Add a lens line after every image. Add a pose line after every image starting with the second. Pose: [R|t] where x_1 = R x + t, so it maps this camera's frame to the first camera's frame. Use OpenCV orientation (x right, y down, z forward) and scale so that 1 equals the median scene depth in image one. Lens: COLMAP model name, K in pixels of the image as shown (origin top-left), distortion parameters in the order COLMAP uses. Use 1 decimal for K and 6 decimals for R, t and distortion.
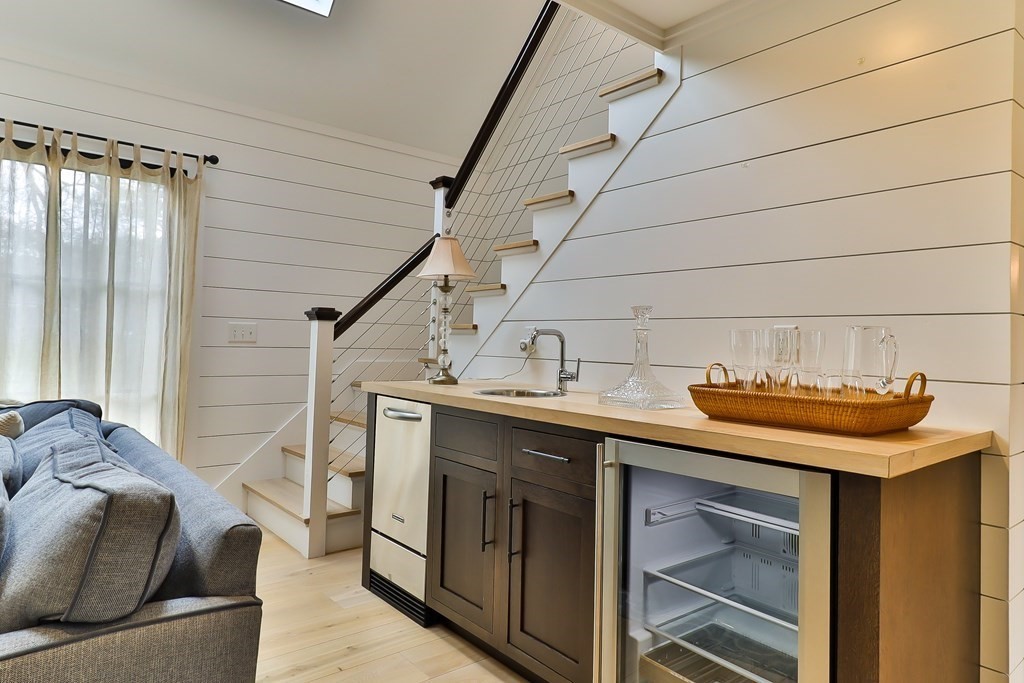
lens RADIAL K [[631.8, 0, 514.4], [0, 631.8, 332.3], [0, 0, 1]] dist [-0.001603, -0.001090]
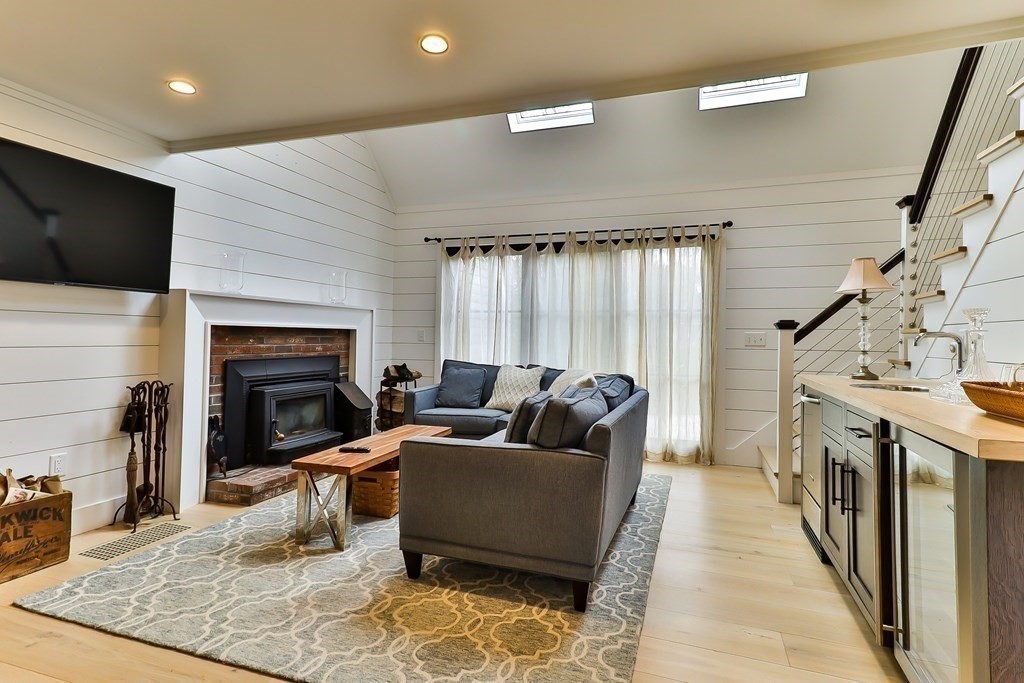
lens RADIAL K [[522.2, 0, 513.7], [0, 522.2, 339.8], [0, 0, 1]] dist [0.028613, 0.000003]
pose [[0.505757, -0.014593, -0.862553, 0.377485], [0.014911, 0.999855, -0.008172, 0.003983], [0.862547, -0.008728, 0.505901, -0.080170]]
